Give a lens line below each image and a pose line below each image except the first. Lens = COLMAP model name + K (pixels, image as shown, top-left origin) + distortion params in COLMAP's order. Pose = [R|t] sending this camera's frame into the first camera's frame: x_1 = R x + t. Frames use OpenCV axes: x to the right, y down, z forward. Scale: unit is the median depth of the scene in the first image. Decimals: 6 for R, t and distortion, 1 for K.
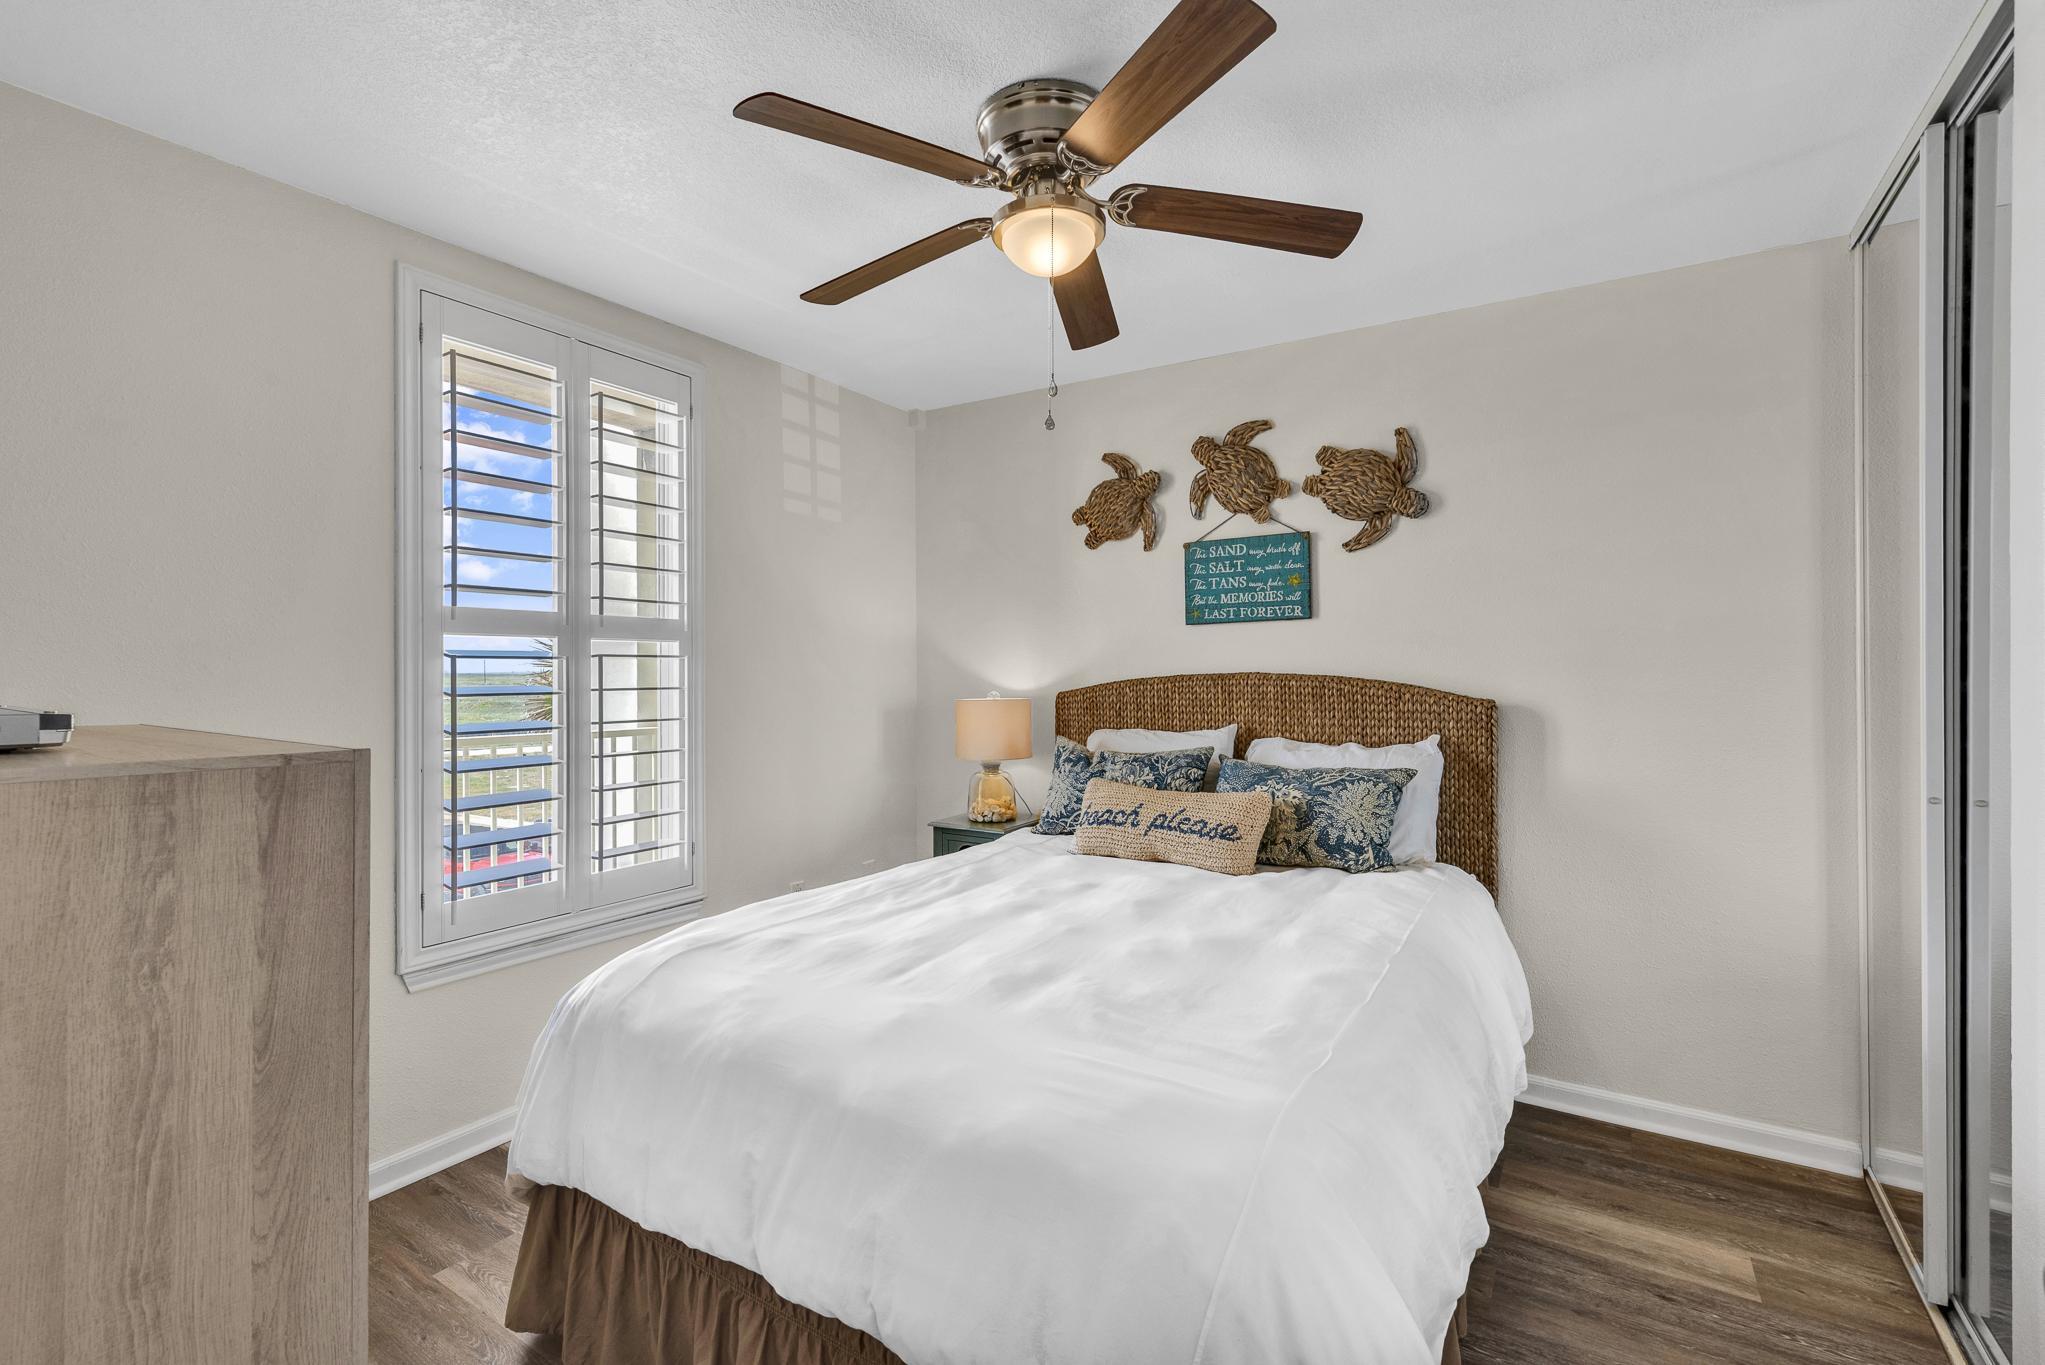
lens RADIAL K [[882.0, 0, 1022.5], [0, 882.0, 682.5], [0, 0, 1]] dist [0.002783, 0.000046]
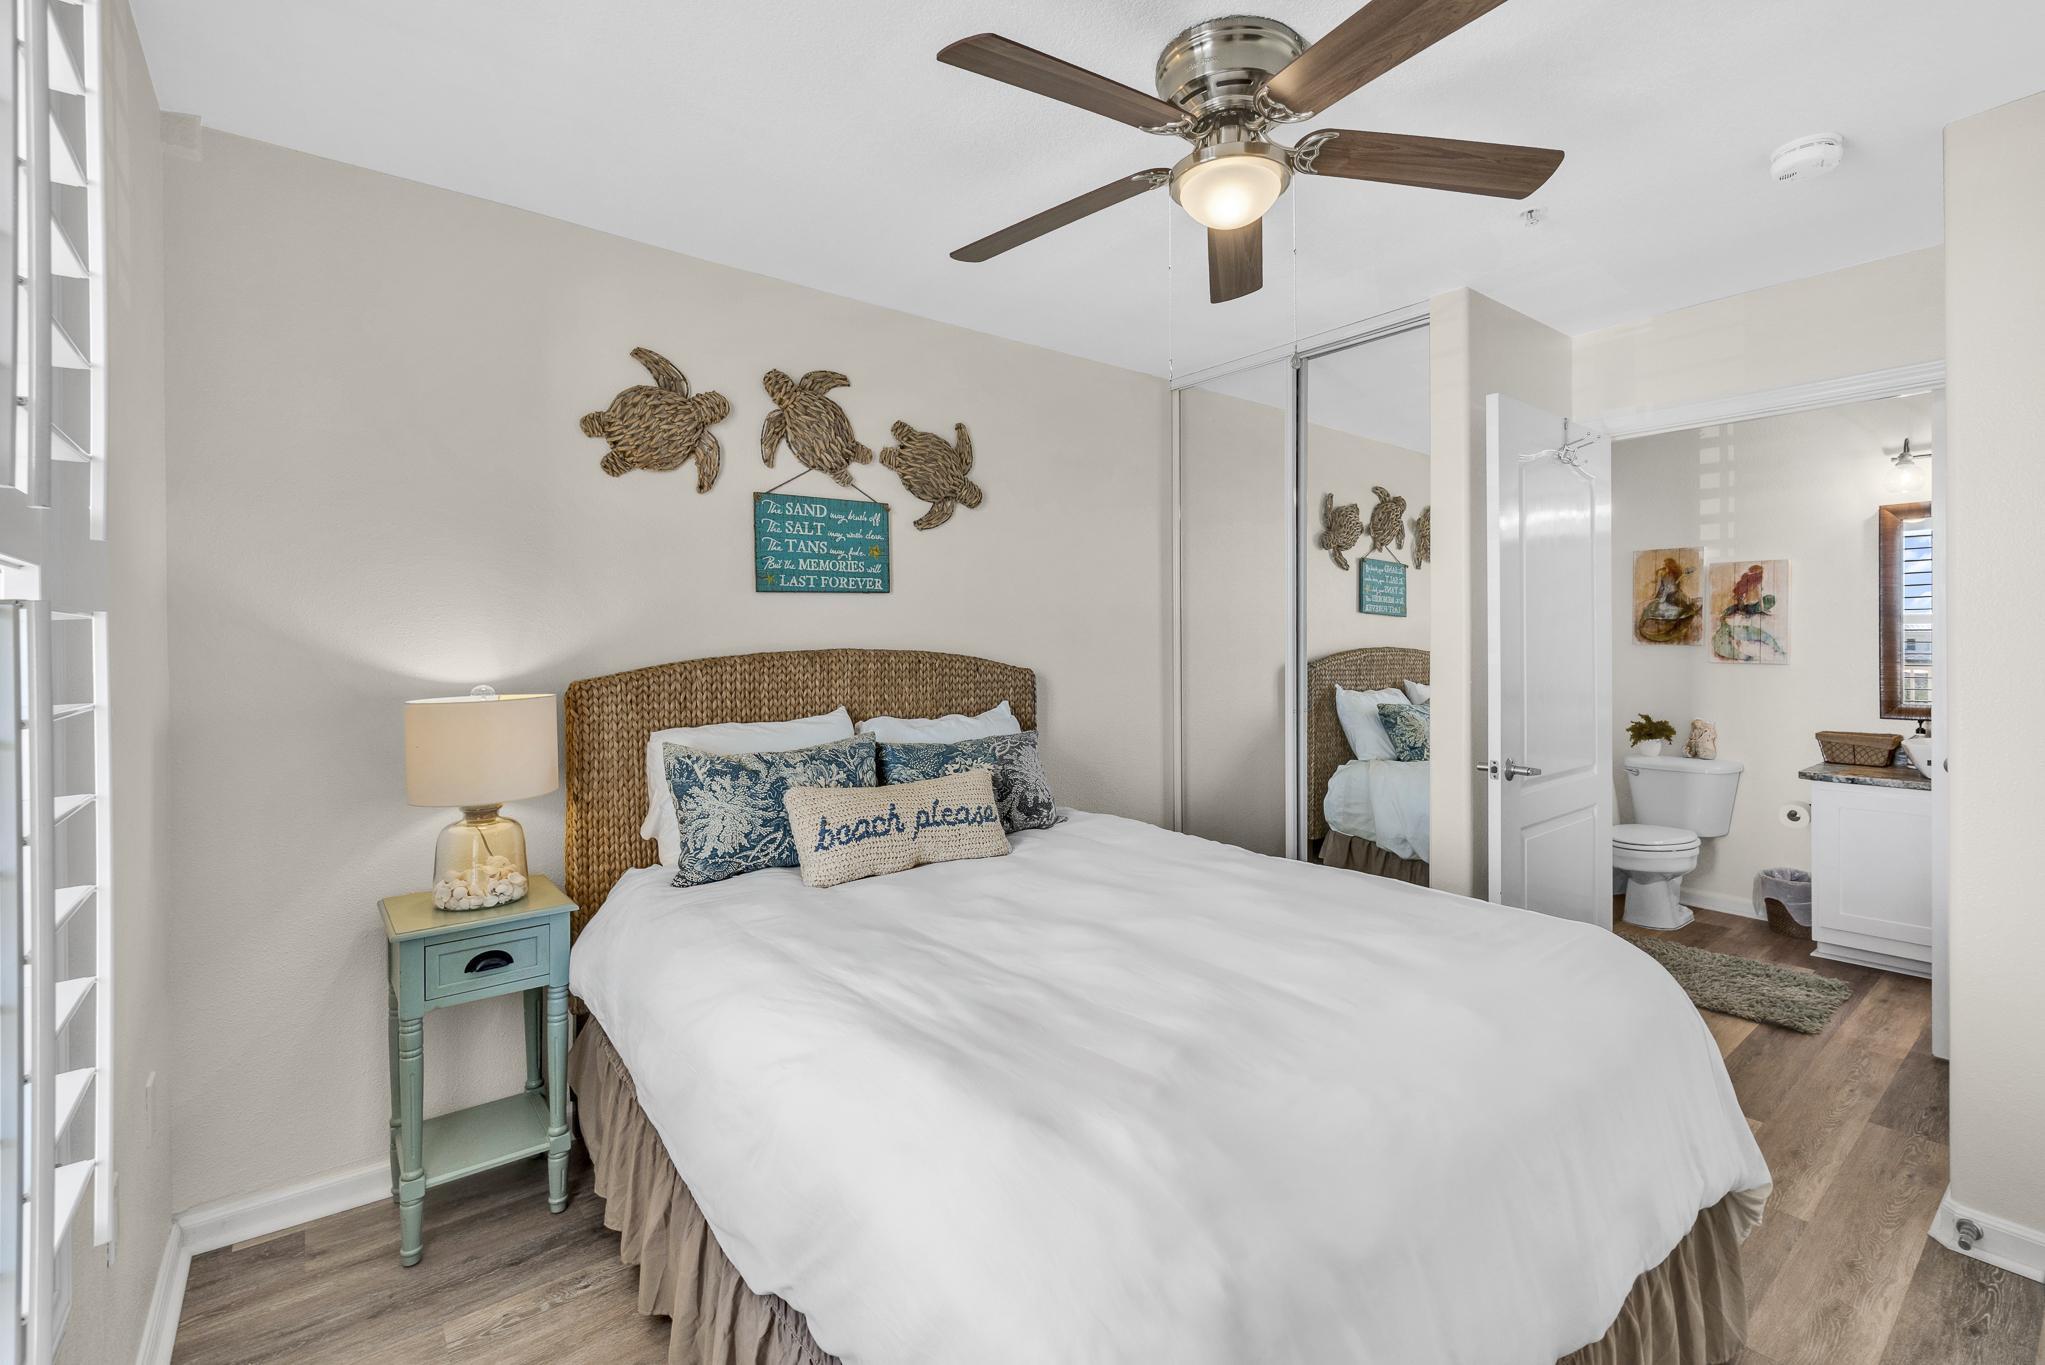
lens RADIAL K [[908.5, 0, 1018.8], [0, 908.5, 649.7], [0, 0, 1]] dist [-0.000121, -0.000070]
pose [[0.331644, -0.010725, 0.943344, -0.565164], [0.019031, 0.999808, 0.004677, -0.011226], [-0.943213, 0.016402, 0.331784, 0.518681]]
